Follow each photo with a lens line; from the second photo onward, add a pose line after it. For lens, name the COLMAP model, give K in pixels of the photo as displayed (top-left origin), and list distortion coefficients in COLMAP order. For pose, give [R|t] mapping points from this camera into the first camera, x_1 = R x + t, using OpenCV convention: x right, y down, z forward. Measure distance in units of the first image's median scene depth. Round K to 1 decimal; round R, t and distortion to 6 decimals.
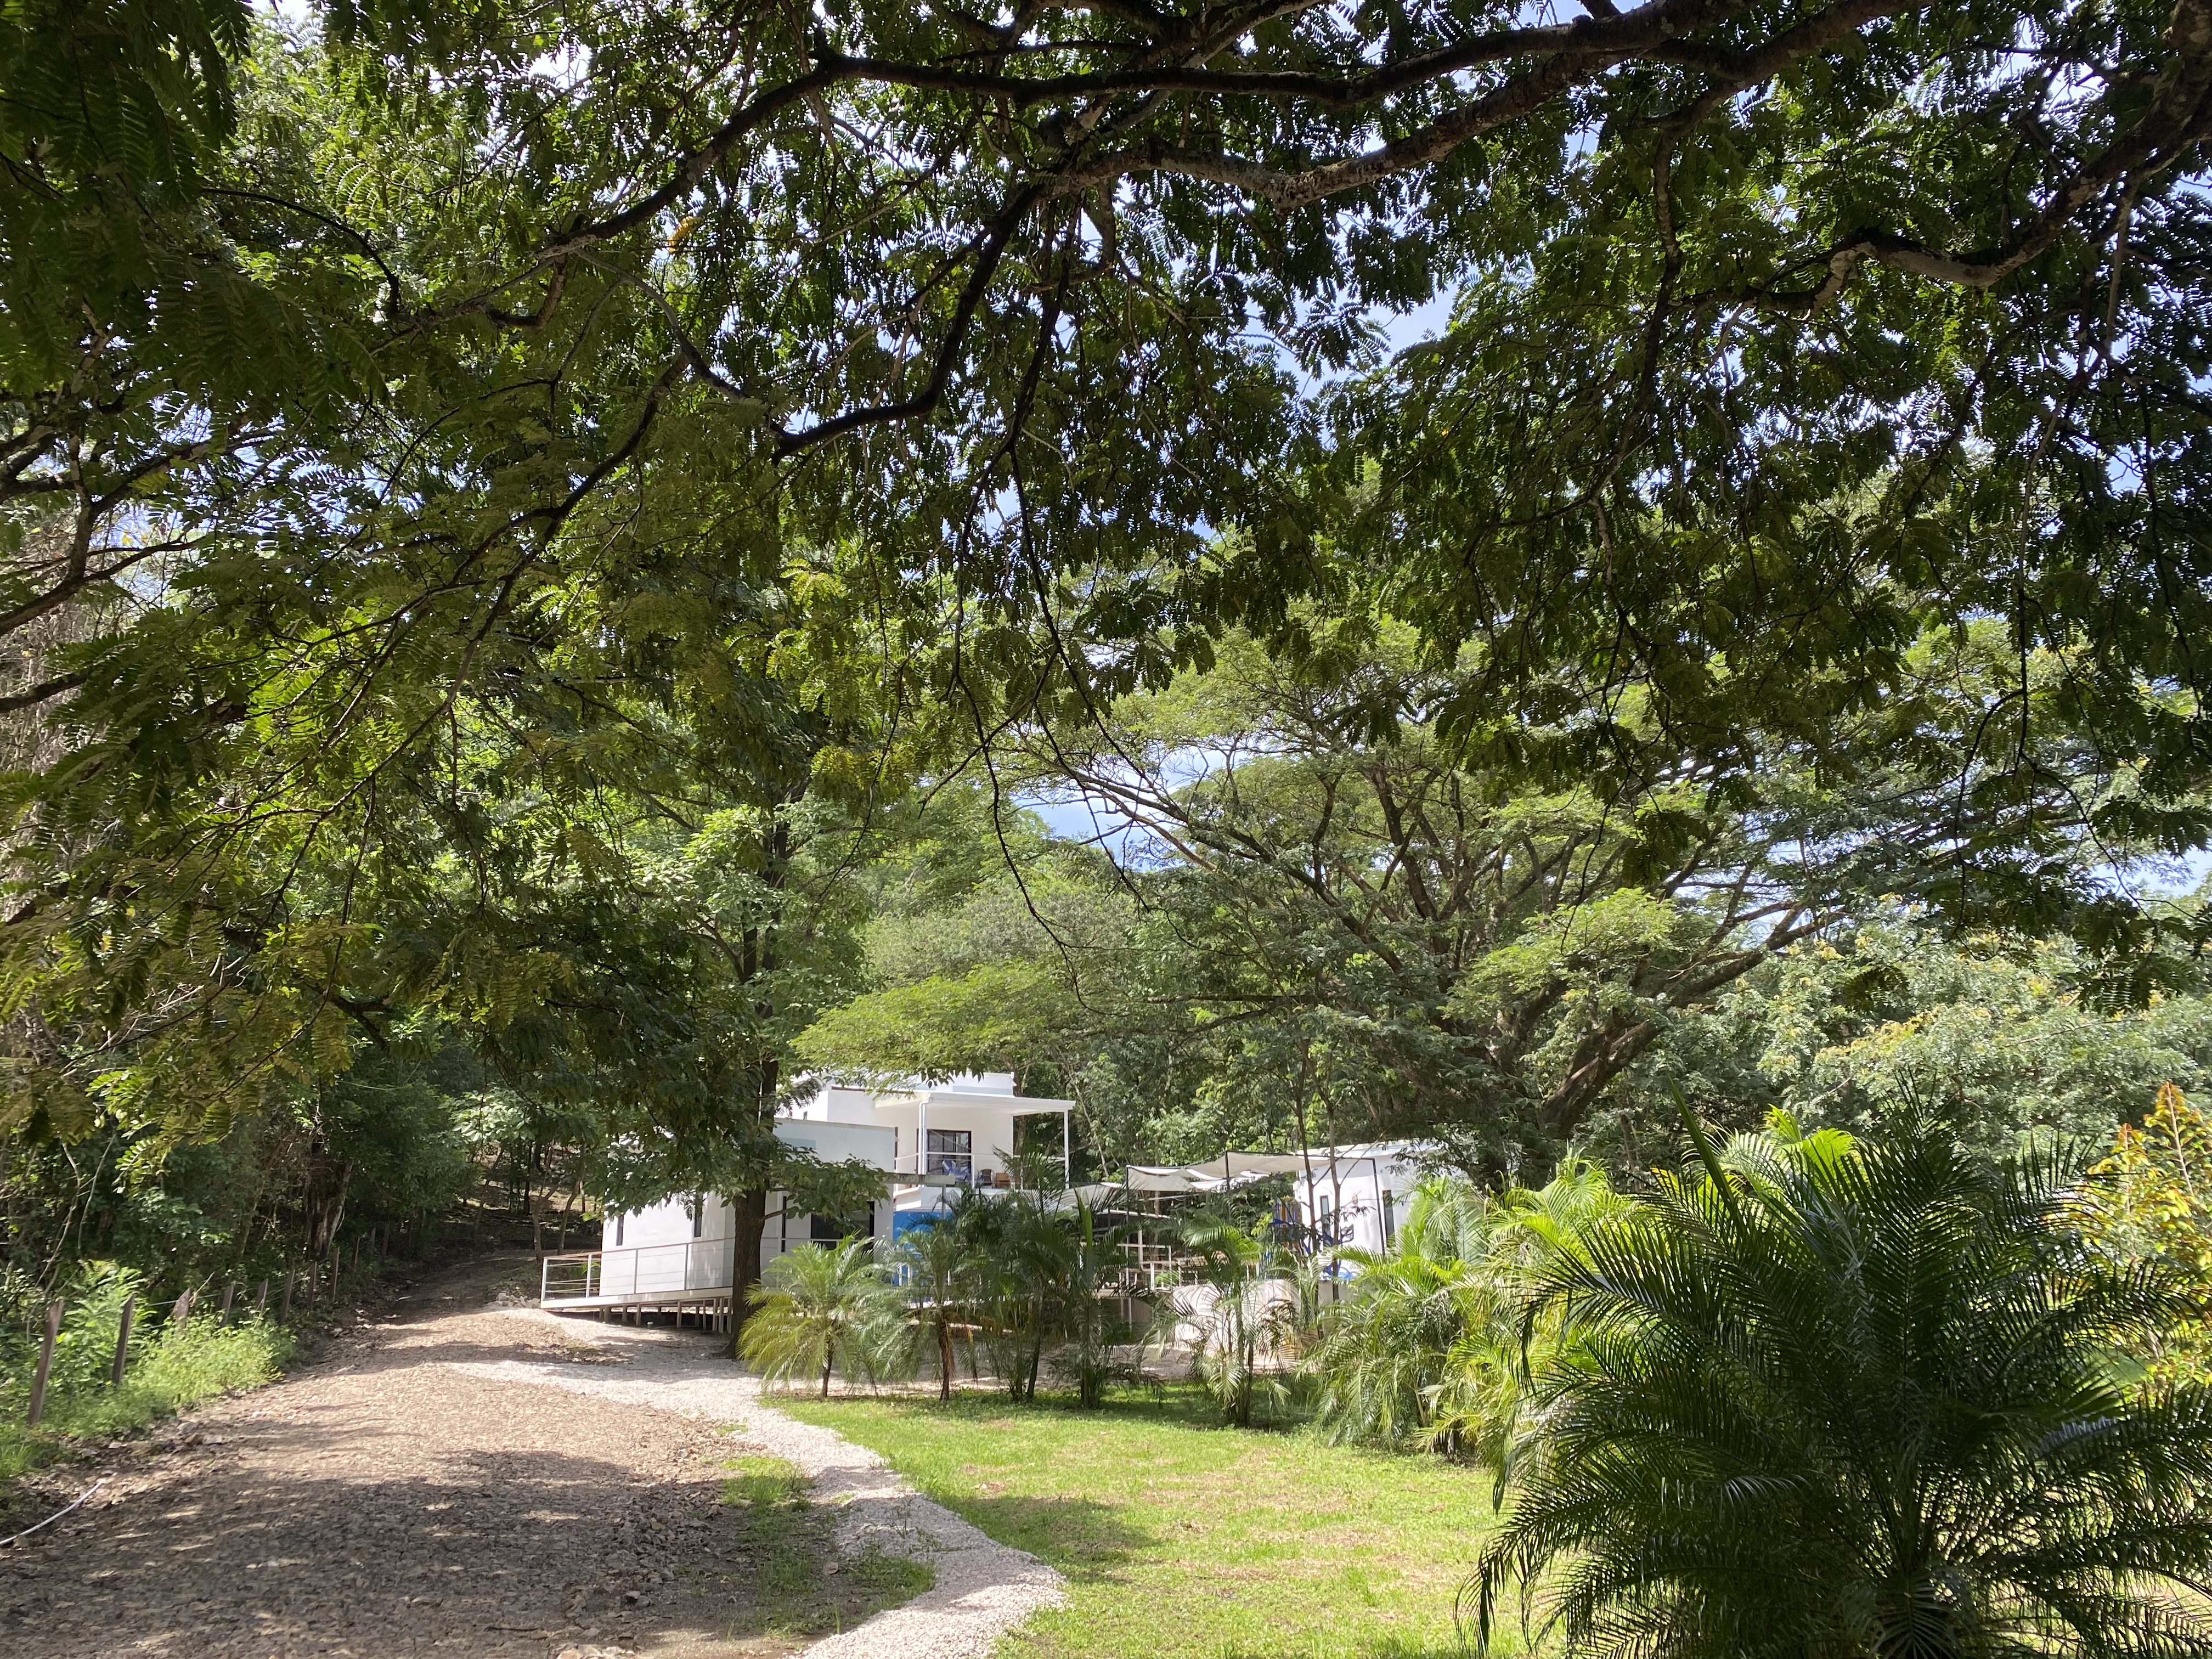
lens RADIAL K [[1699.0, 0, 1120.3], [0, 1699.0, 842.6], [0, 0, 1]] dist [0.035574, -0.038715]
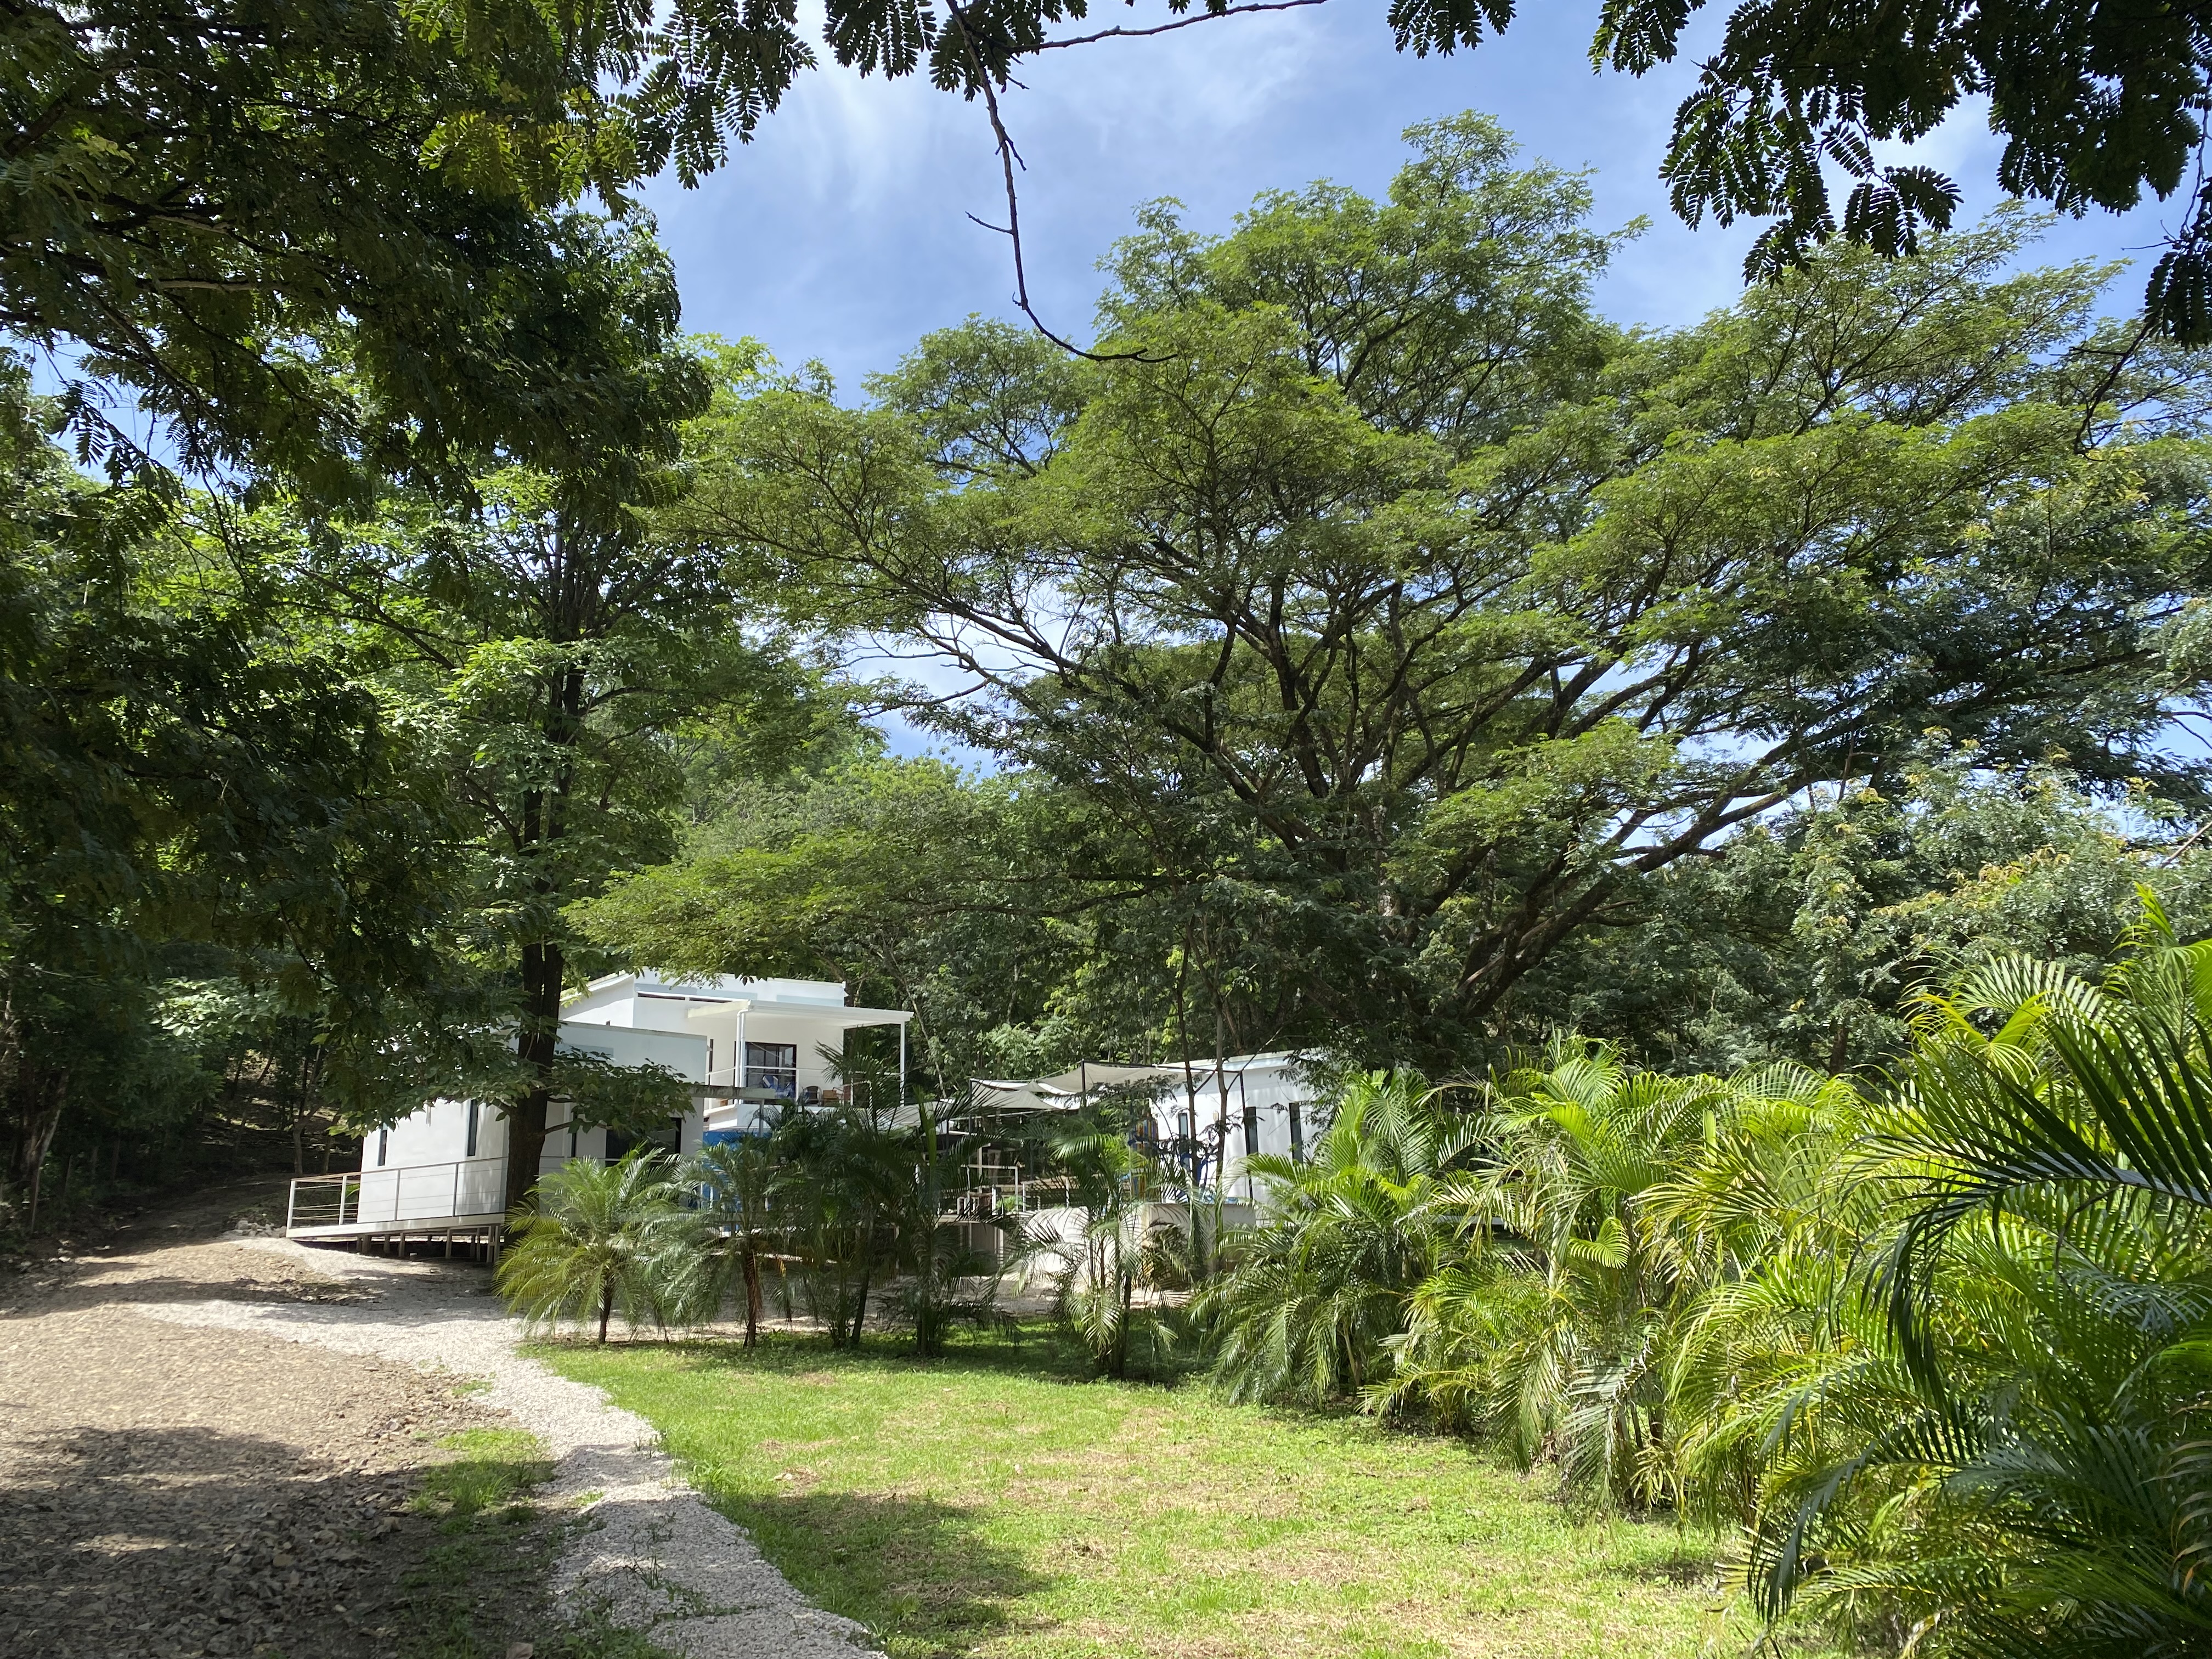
lens RADIAL K [[1710.2, 0, 1139.5], [0, 1710.2, 814.4], [0, 0, 1]] dist [0.024032, -0.030605]
pose [[0.994242, 0.022924, 0.104675, -0.011733], [-0.025563, 0.999387, 0.023940, 0.060925], [-0.104062, -0.026478, 0.994218, 0.219677]]
